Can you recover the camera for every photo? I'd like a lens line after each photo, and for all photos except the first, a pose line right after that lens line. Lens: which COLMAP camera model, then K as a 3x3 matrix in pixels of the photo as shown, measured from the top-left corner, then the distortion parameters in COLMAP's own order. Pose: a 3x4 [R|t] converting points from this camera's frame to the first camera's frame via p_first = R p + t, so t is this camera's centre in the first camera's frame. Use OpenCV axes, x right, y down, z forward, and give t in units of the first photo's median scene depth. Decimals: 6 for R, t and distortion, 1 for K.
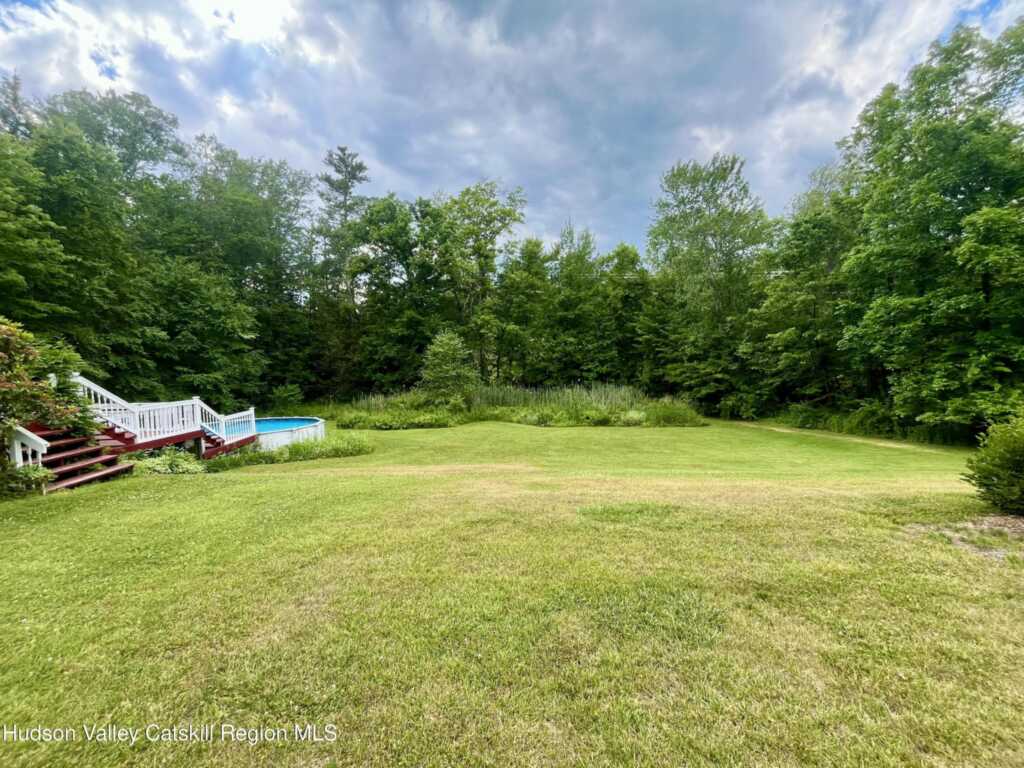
lens RADIAL K [[417.8, 0, 510.9], [0, 417.8, 382.6], [0, 0, 1]] dist [-0.001577, -0.000335]
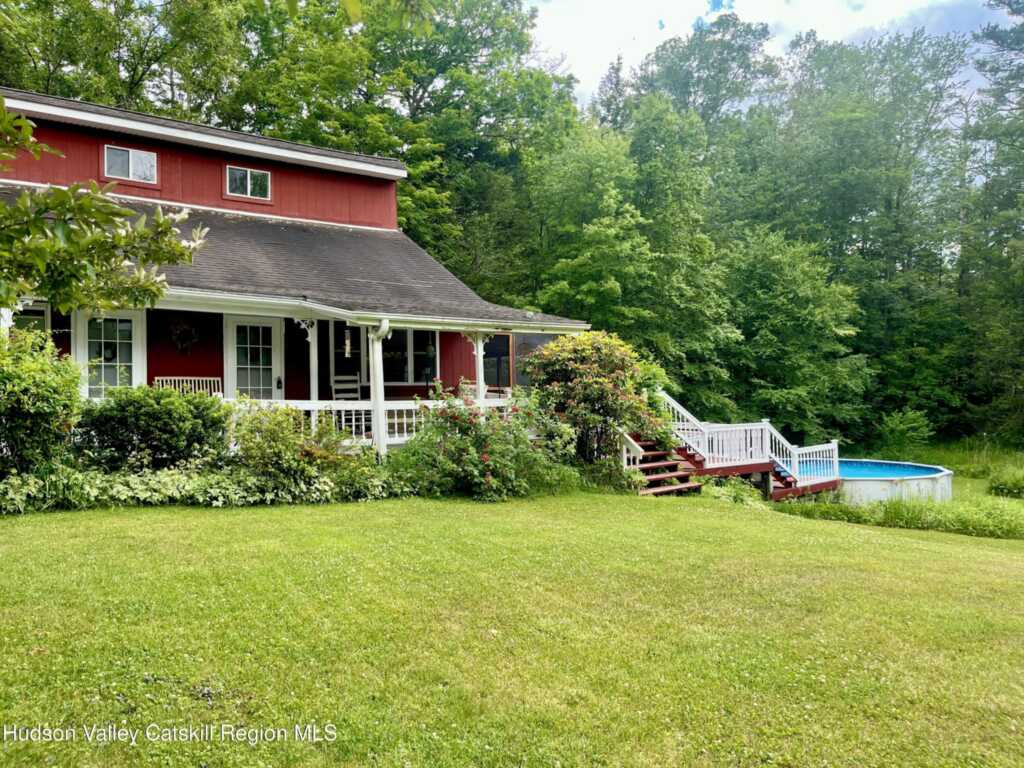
lens RADIAL K [[780.8, 0, 508.6], [0, 780.8, 383.6], [0, 0, 1]] dist [0.028763, -0.003268]
pose [[0.553998, 0.010919, -0.832446, 0.119579], [-0.036411, 0.999275, -0.011124, 0.000447], [0.831721, 0.036473, 0.553994, -0.129563]]
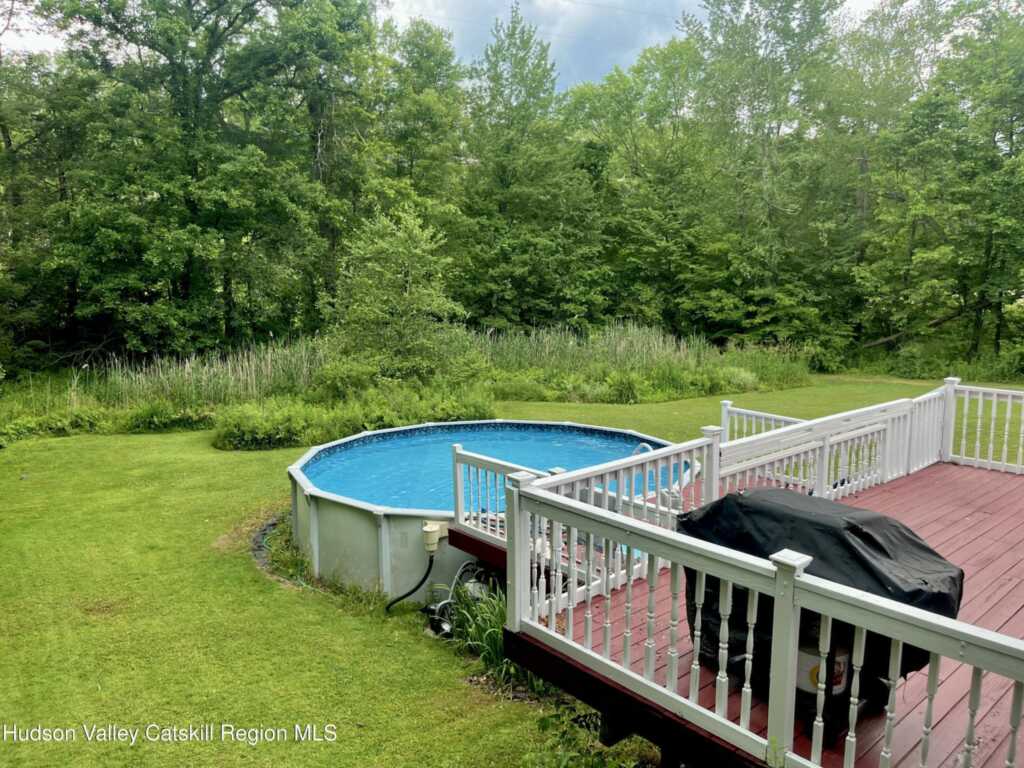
lens RADIAL K [[766.2, 0, 512.0], [0, 766.2, 384.0], [0, 0, 1]] dist [0.028793, -0.001394]
pose [[0.791866, -0.061132, 0.607628, -0.828887], [0.004936, 0.995585, 0.093731, -0.020724], [-0.610675, -0.071223, 0.788671, 0.372658]]
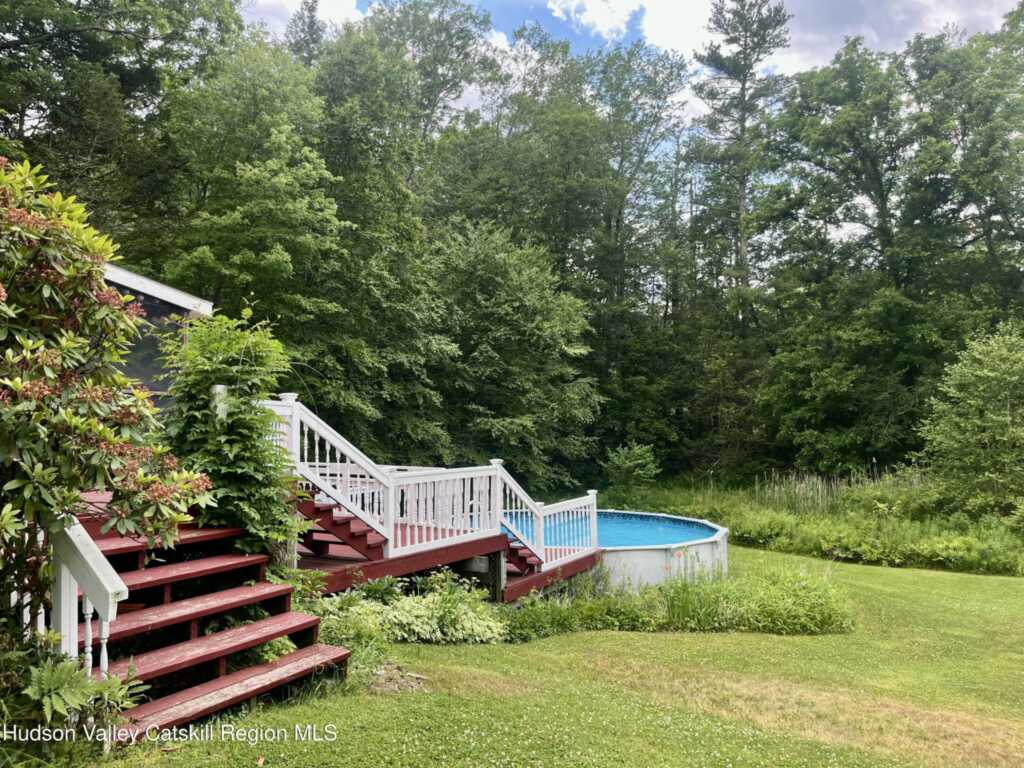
lens RADIAL K [[766.2, 0, 512.0], [0, 766.2, 384.0], [0, 0, 1]] dist [0.028793, -0.001394]
pose [[0.813182, 0.000685, -0.582010, -0.149561], [-0.050065, 0.996375, -0.068778, 0.004801], [0.579853, 0.085068, 0.810268, 0.191021]]
